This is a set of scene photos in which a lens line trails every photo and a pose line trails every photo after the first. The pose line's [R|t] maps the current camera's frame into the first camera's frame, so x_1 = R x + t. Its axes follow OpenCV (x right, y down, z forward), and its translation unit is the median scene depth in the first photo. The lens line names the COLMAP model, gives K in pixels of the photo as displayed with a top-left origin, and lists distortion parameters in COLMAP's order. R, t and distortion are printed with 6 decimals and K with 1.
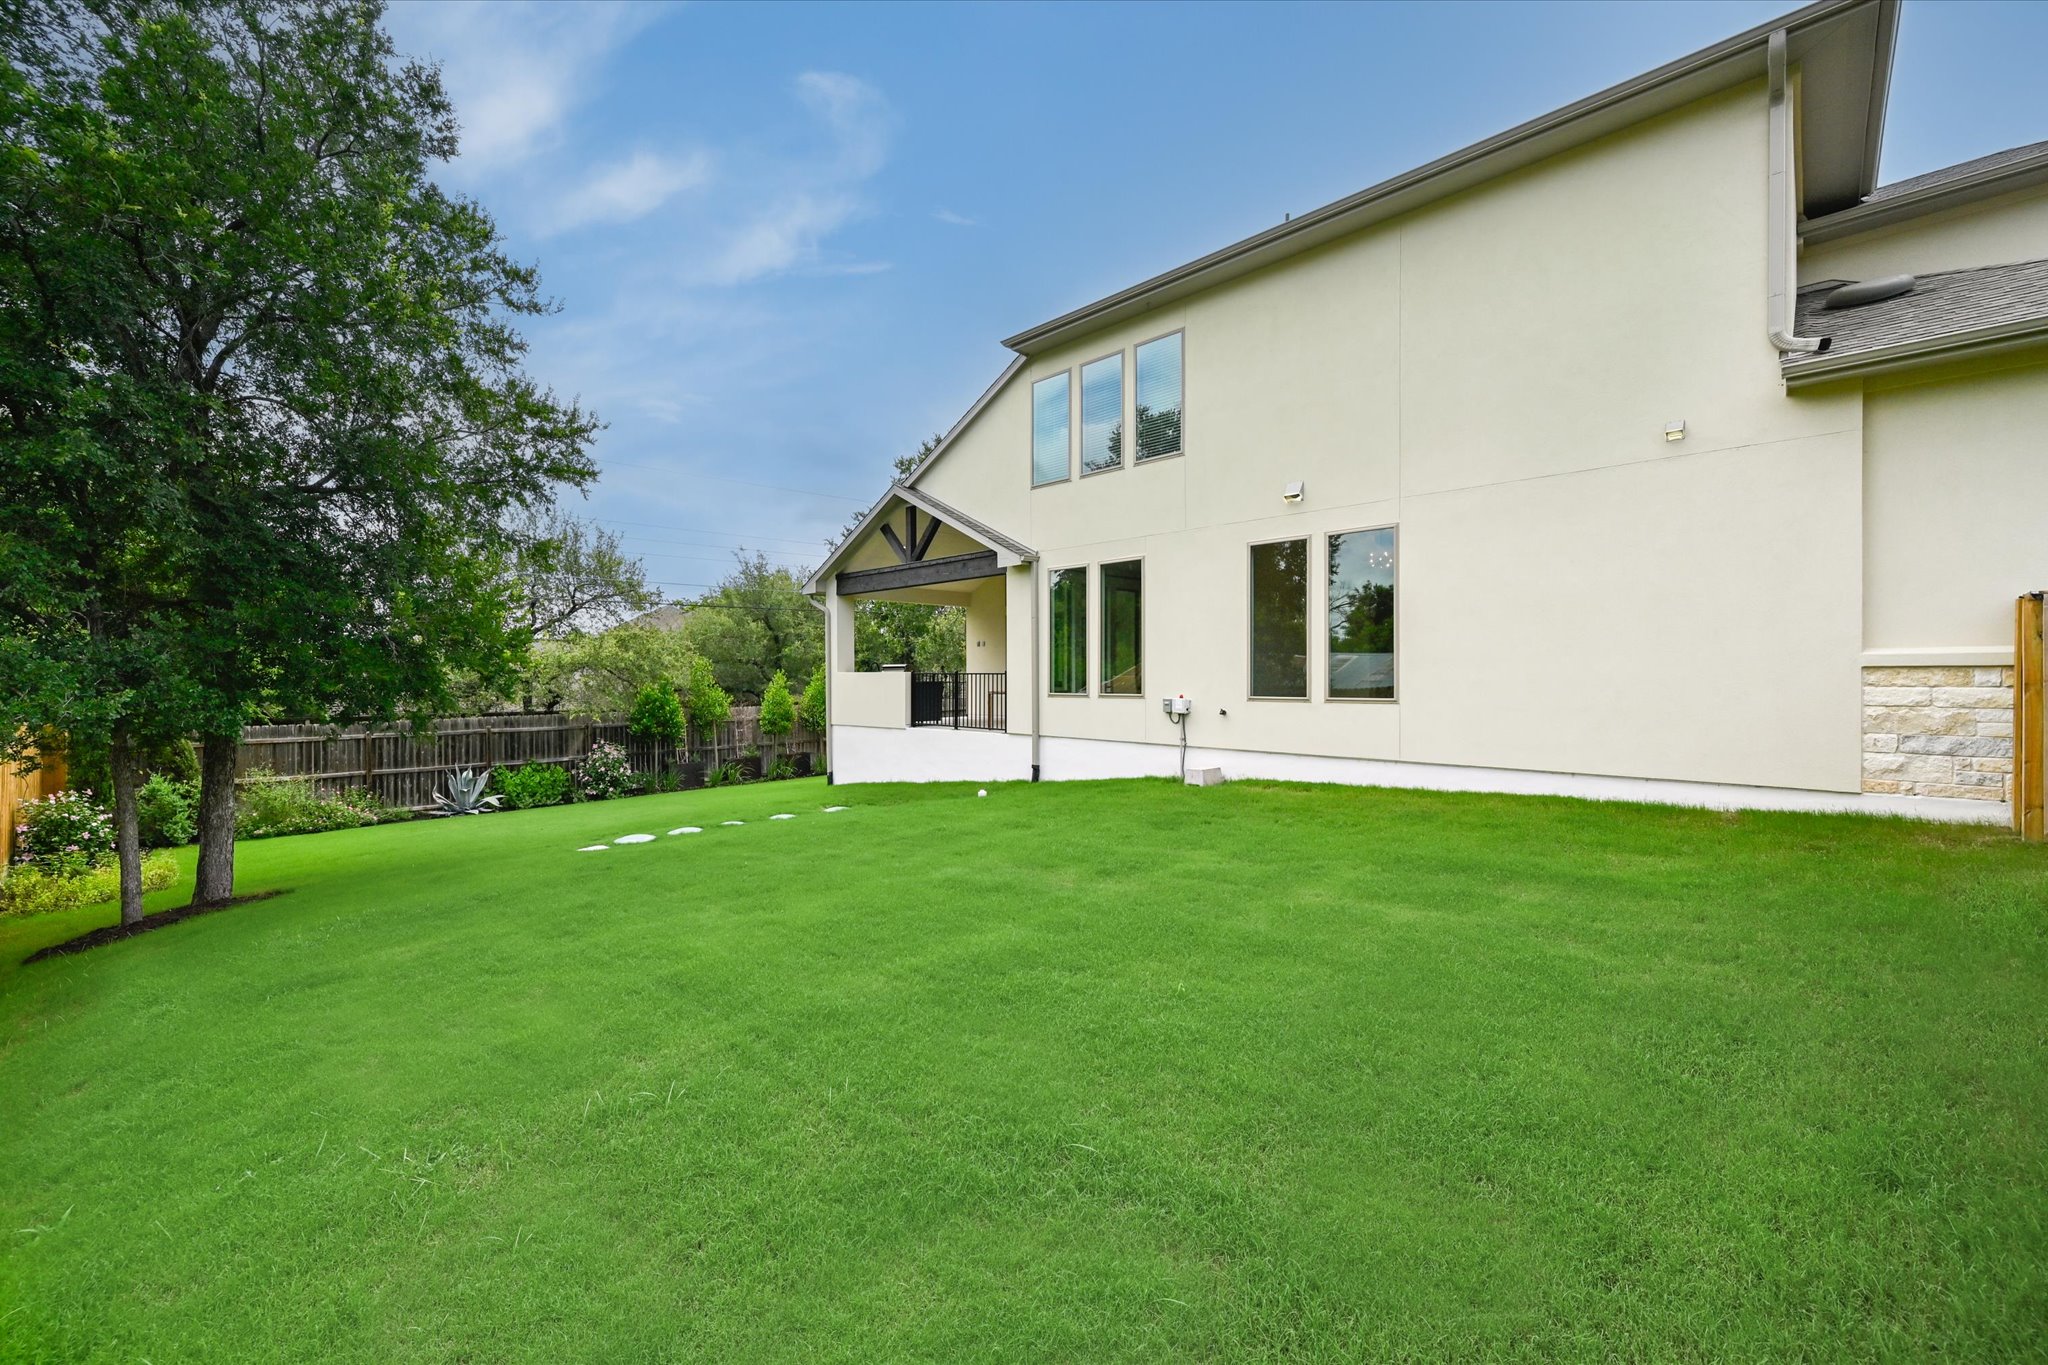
lens RADIAL K [[819.8, 0, 1018.5], [0, 819.8, 690.7], [0, 0, 1]] dist [-0.002238, -0.000124]
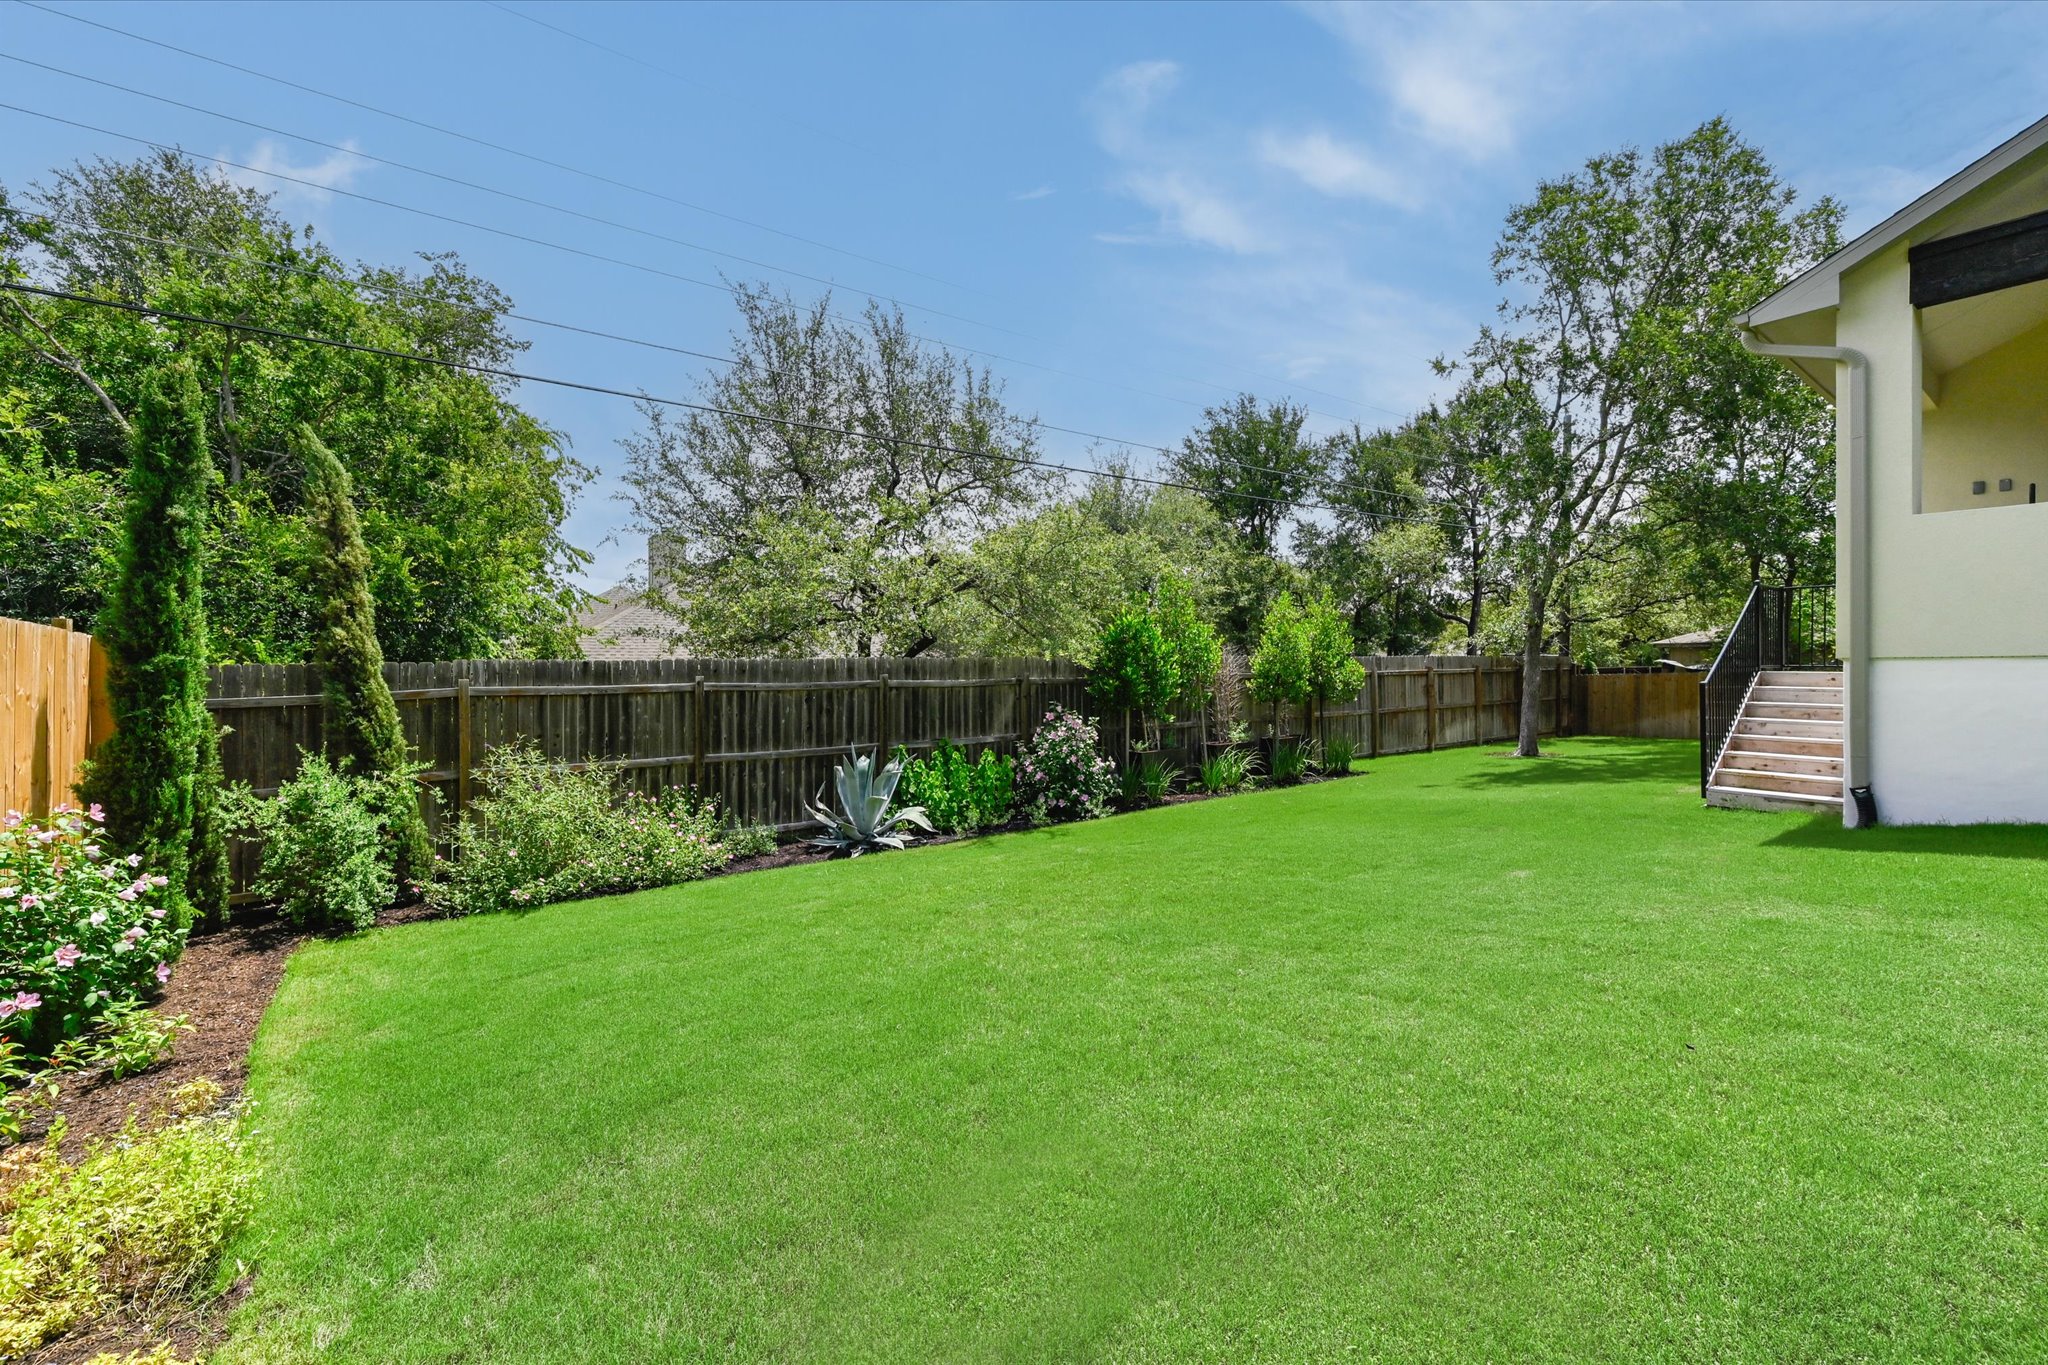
lens RADIAL K [[857.6, 0, 1024.0], [0, 857.6, 682.5], [0, 0, 1]] dist [-0.000108, -0.000041]
pose [[0.982723, 0.008700, -0.184876, -0.525922], [-0.006577, 0.999905, 0.012093, 0.047554], [0.184964, -0.010668, 0.982687, 0.545245]]
